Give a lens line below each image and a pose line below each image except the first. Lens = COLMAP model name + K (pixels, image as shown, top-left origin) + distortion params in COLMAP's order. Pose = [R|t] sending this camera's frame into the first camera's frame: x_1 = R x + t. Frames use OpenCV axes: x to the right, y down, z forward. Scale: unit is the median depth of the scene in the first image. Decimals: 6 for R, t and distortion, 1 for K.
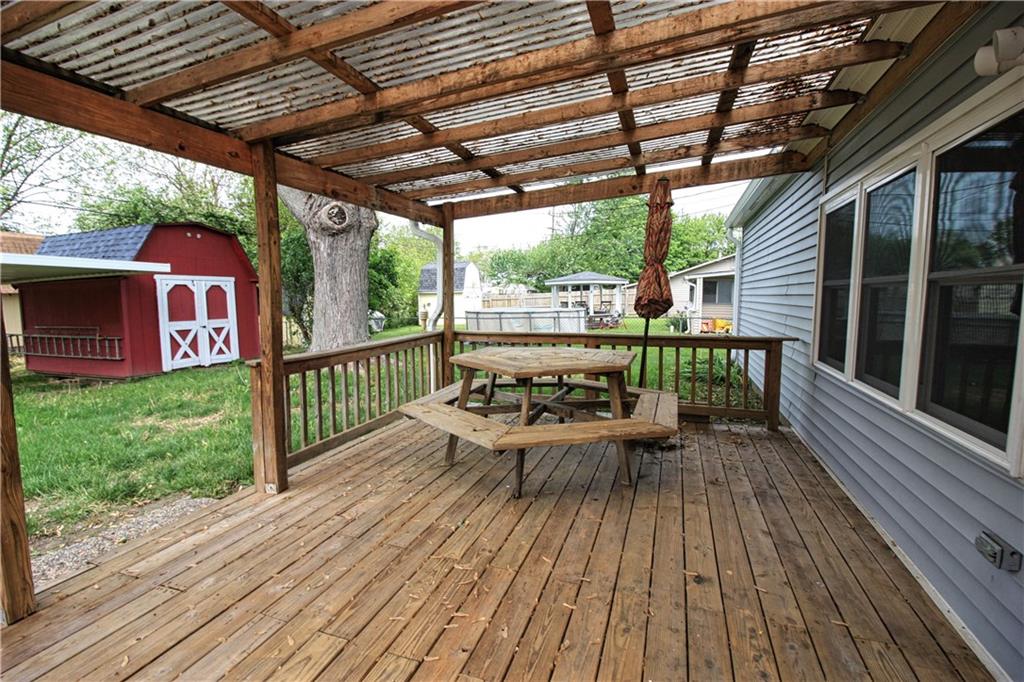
lens RADIAL K [[472.1, 0, 516.9], [0, 472.1, 339.5], [0, 0, 1]] dist [-0.024220, -0.002825]
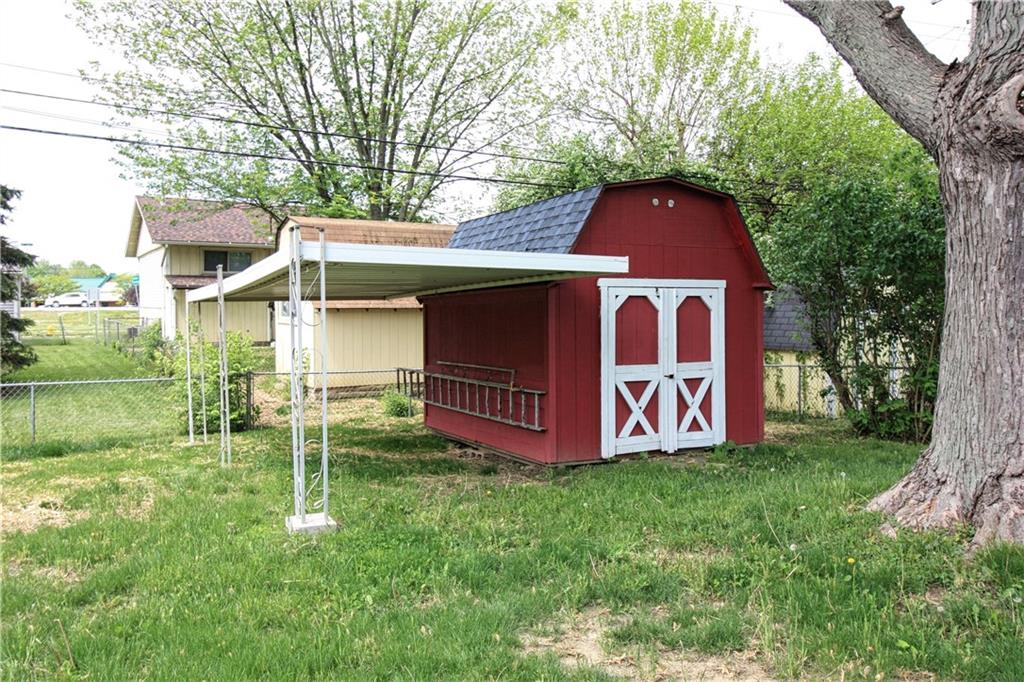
lens RADIAL K [[852.5, 0, 513.2], [0, 852.5, 341.5], [0, 0, 1]] dist [0.009838, 0.003207]
pose [[0.737384, 0.025588, -0.674989, -0.165211], [-0.062953, 0.997536, -0.030958, -0.026543], [0.672534, 0.065320, 0.737178, 0.186330]]
